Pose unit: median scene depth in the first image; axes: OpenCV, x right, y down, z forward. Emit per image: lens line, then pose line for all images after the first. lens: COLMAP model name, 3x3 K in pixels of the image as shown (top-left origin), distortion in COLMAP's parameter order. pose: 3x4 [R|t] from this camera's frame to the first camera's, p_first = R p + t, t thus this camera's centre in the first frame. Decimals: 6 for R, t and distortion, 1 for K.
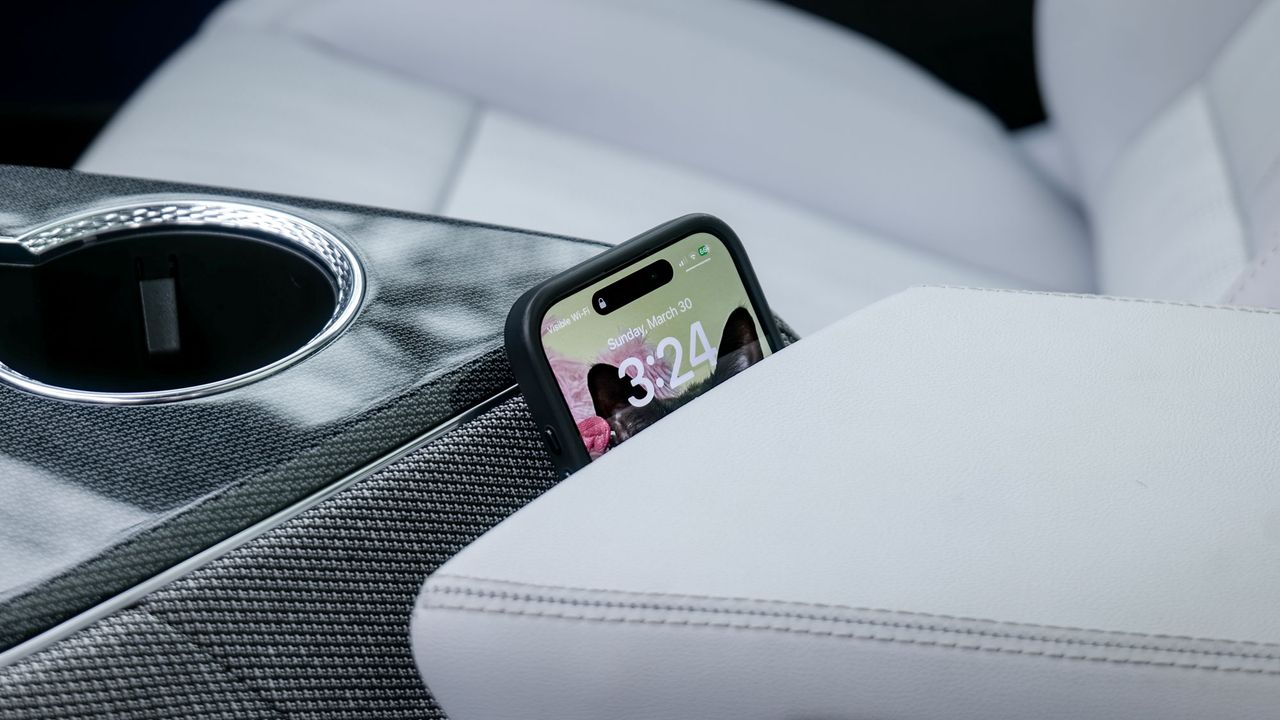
lens RADIAL K [[2225.3, 0, 639.0], [0, 2225.3, 359.6], [0, 0, 1]] dist [-0.039979, 0.000000]
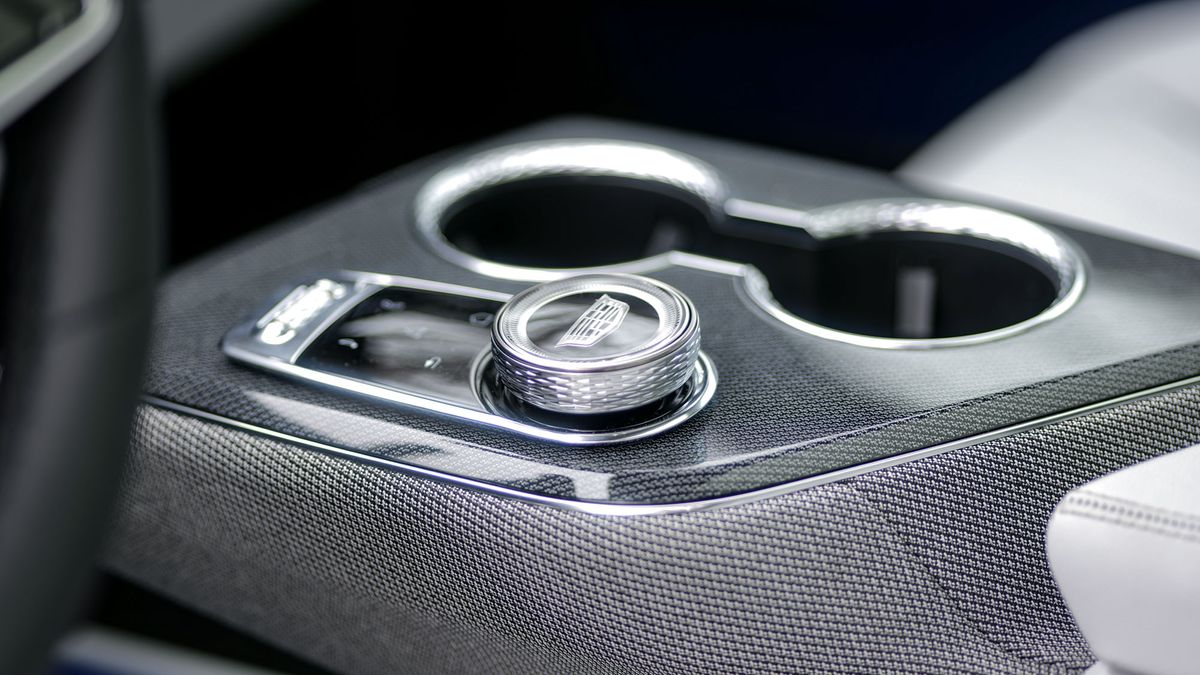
lens RADIAL K [[3488.6, 0, 600.1], [0, 3488.6, 337.3], [0, 0, 1]] dist [0.081420, 0.000000]
pose [[0.936221, 0.136942, -0.323630, 0.289129], [-0.160871, 0.985796, -0.048247, 0.148995], [0.312426, 0.097232, 0.944953, -0.987098]]
